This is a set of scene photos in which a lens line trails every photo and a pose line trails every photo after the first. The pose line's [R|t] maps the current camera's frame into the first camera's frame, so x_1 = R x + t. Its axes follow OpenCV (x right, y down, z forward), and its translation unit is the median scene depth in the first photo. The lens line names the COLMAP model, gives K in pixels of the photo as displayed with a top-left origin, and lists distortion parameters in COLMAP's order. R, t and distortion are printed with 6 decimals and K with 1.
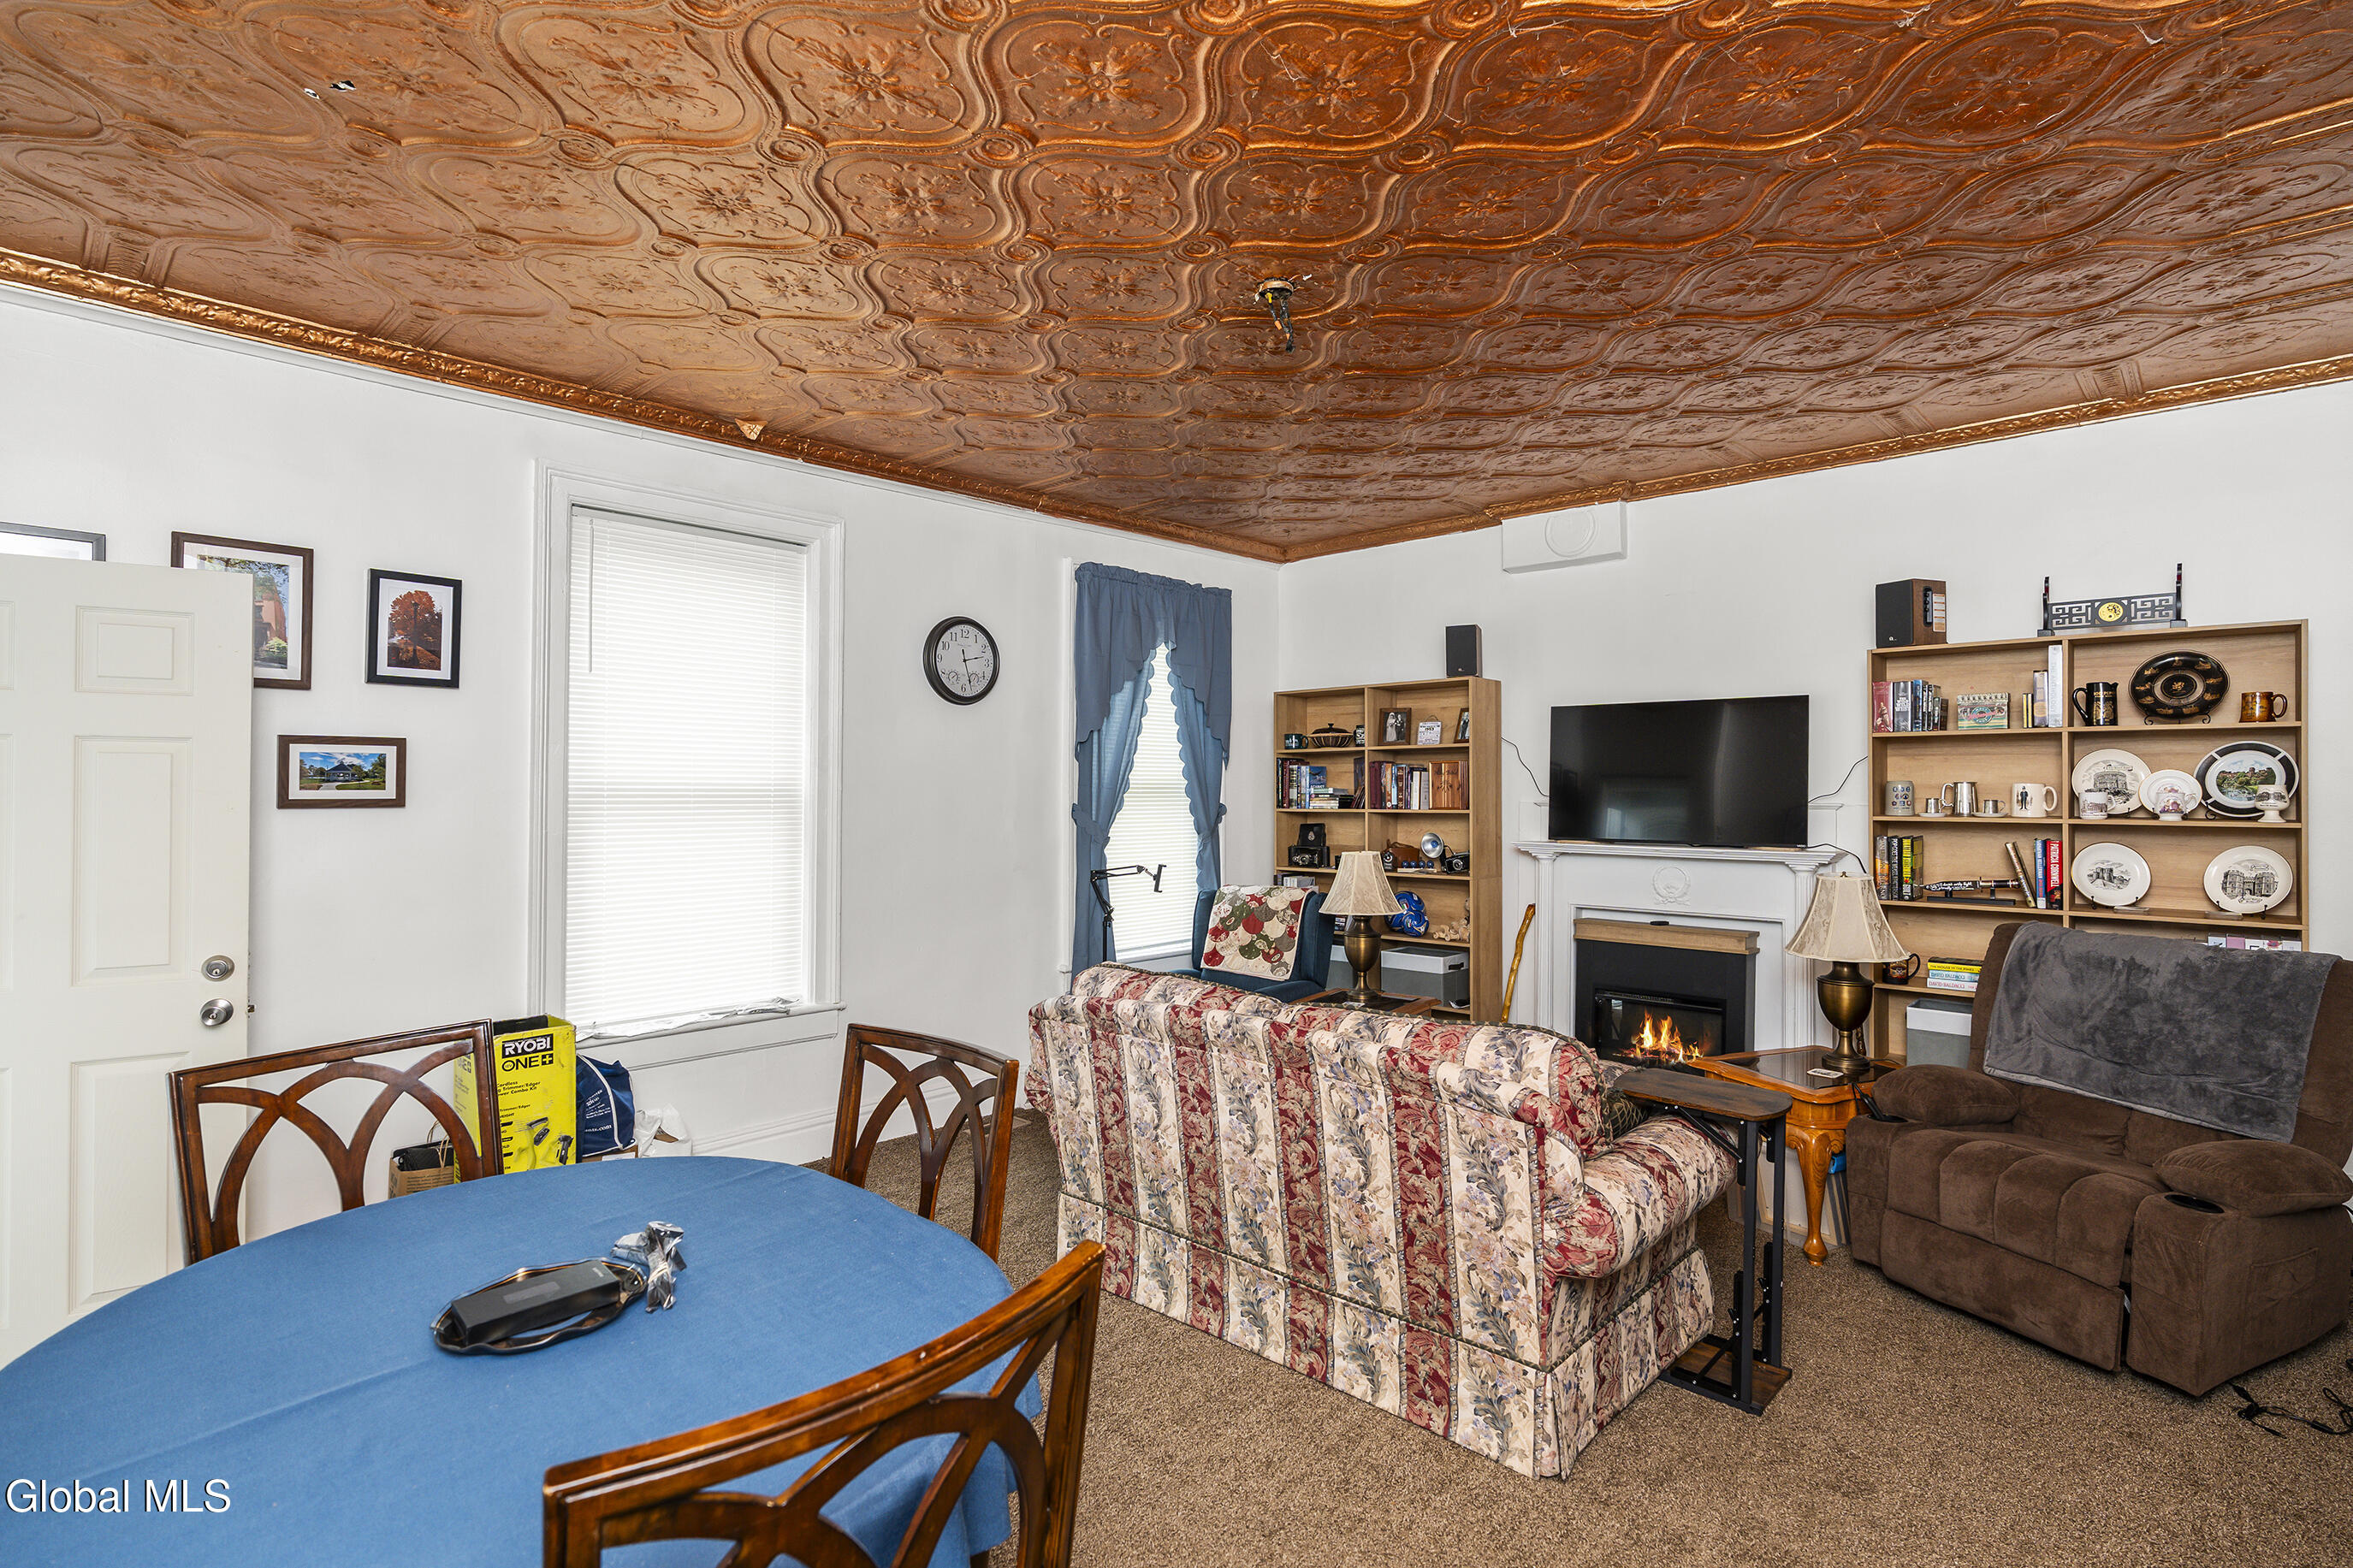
lens RADIAL K [[1172.1, 0, 1172.7], [0, 1172.1, 786.8], [0, 0, 1]] dist [-0.000330, -0.000097]
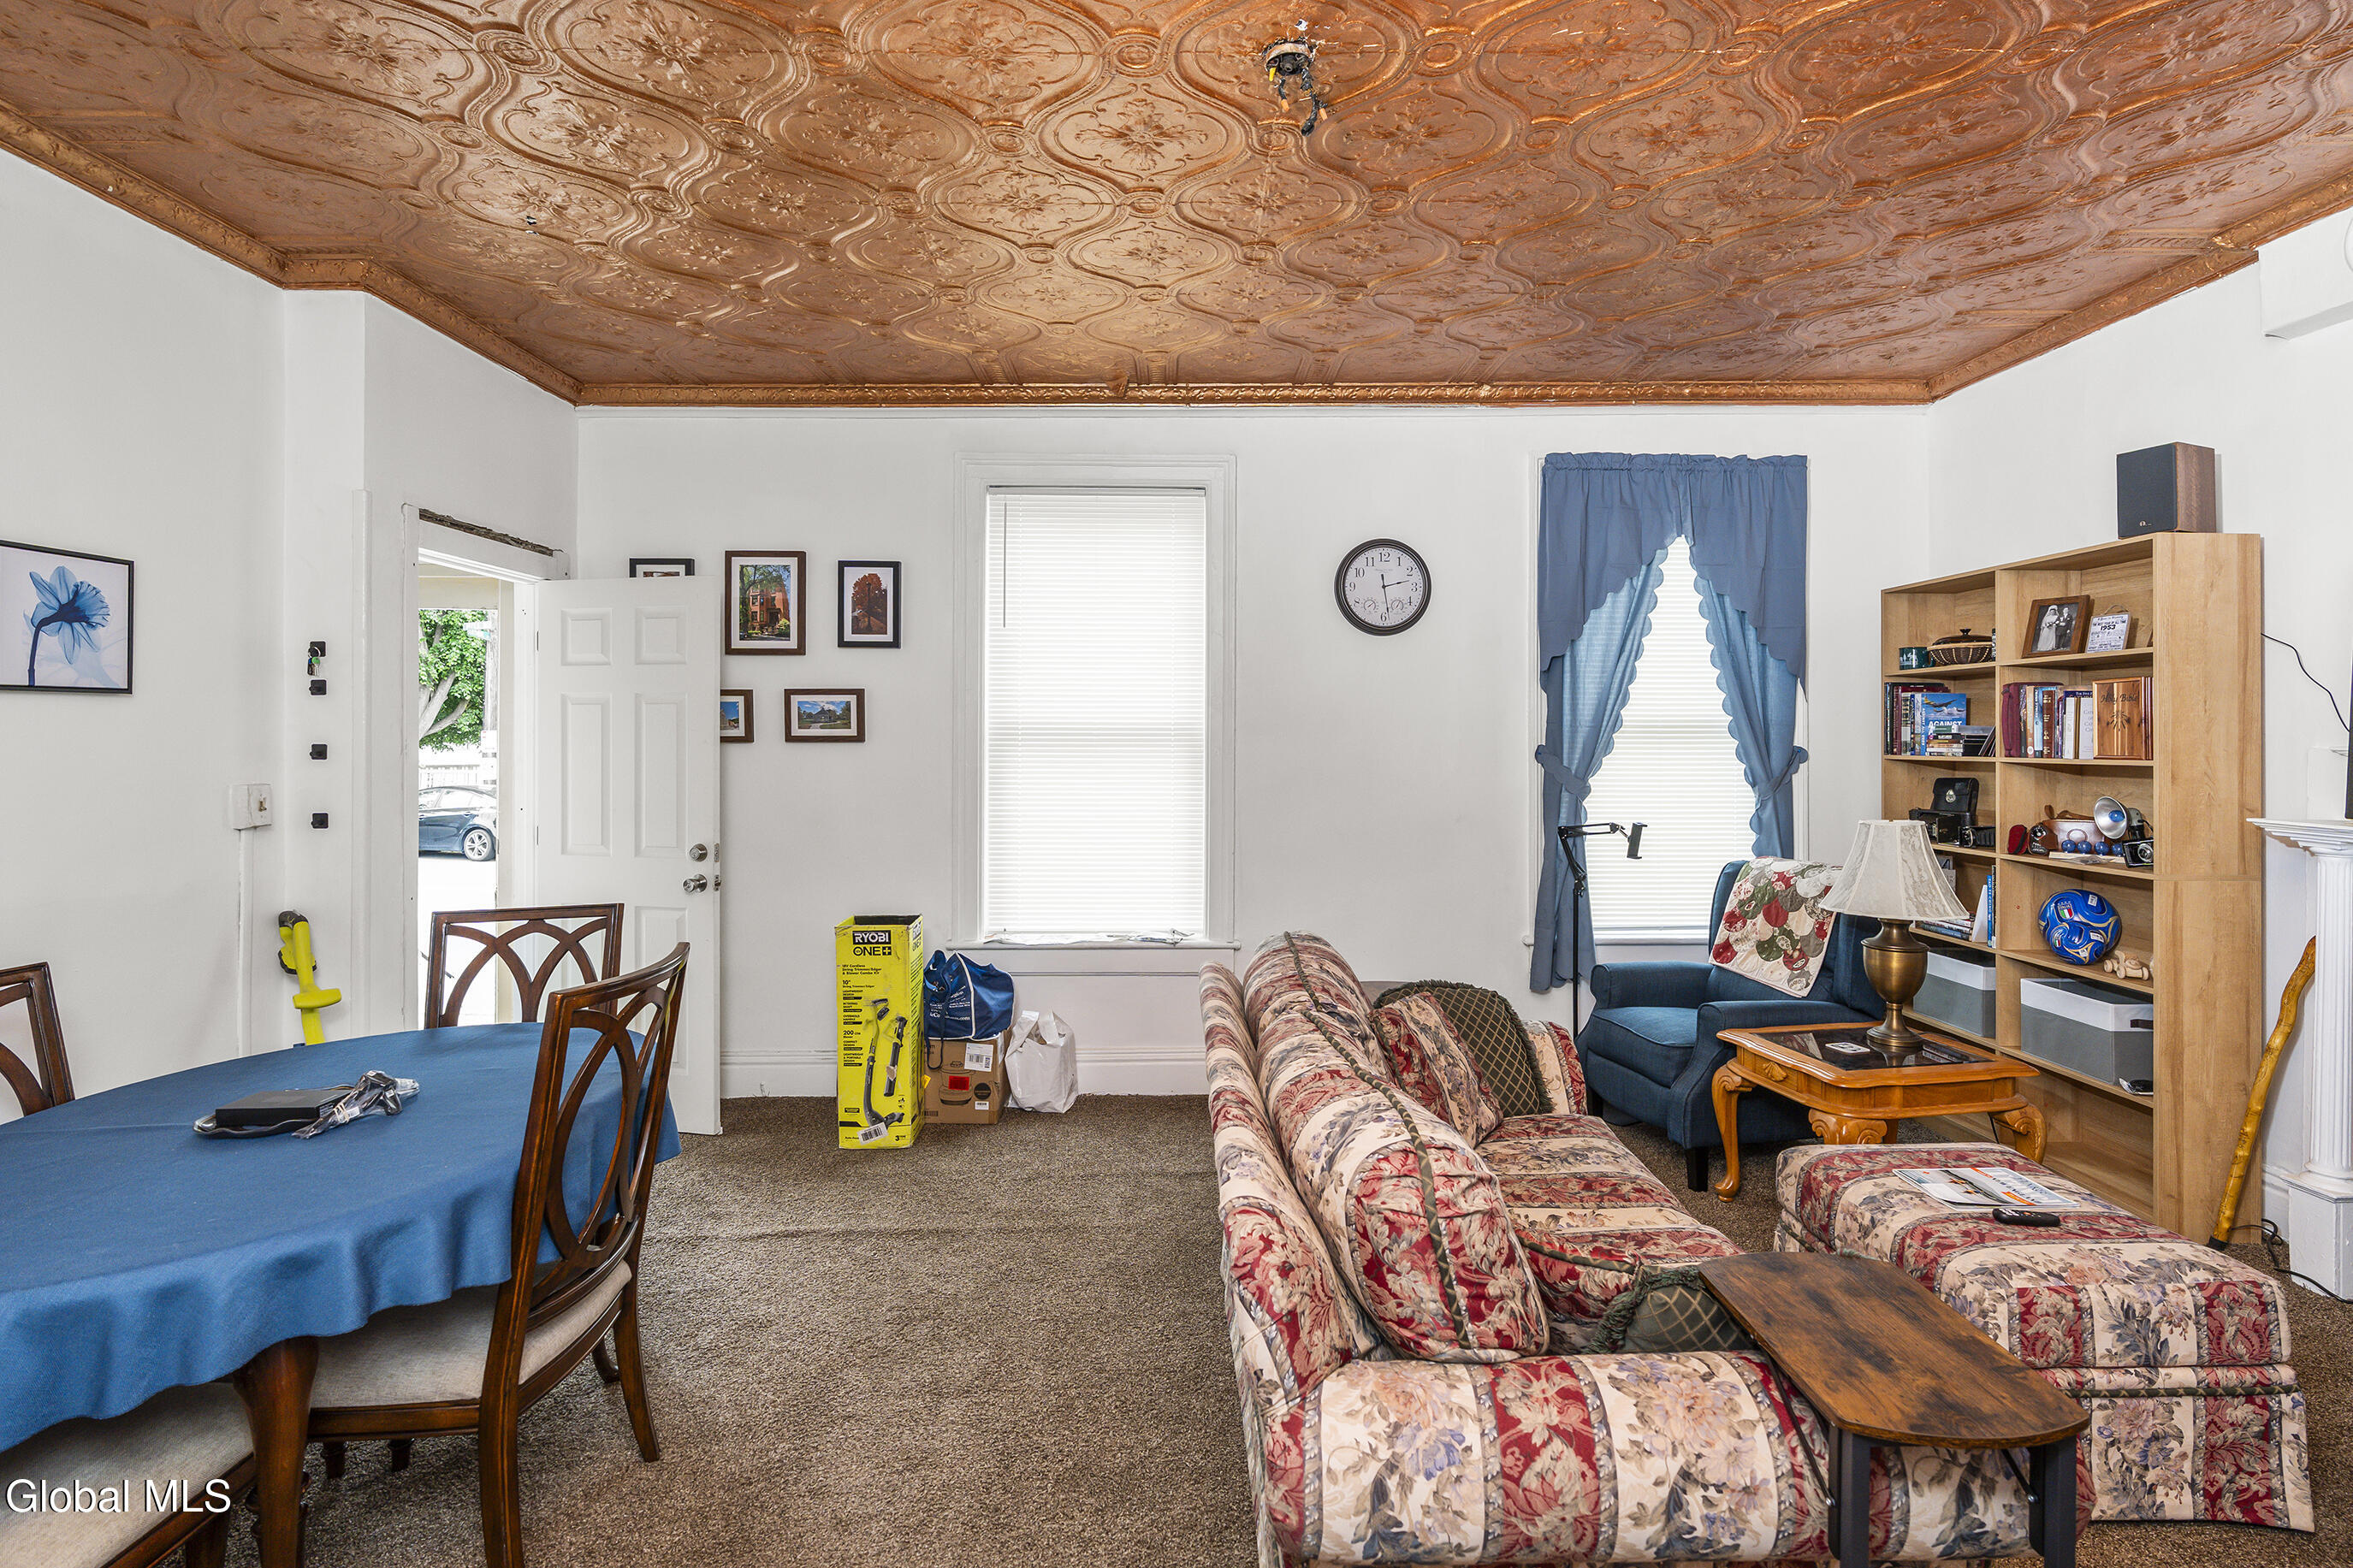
lens RADIAL K [[1130.7, 0, 1153.7], [0, 1130.7, 729.7], [0, 0, 1]] dist [-0.010122, 0.000305]
pose [[0.691510, -0.003265, -0.722360, 0.311650], [0.001654, 0.999994, -0.002936, 0.005328], [0.722365, 0.000836, 0.691511, 0.246268]]
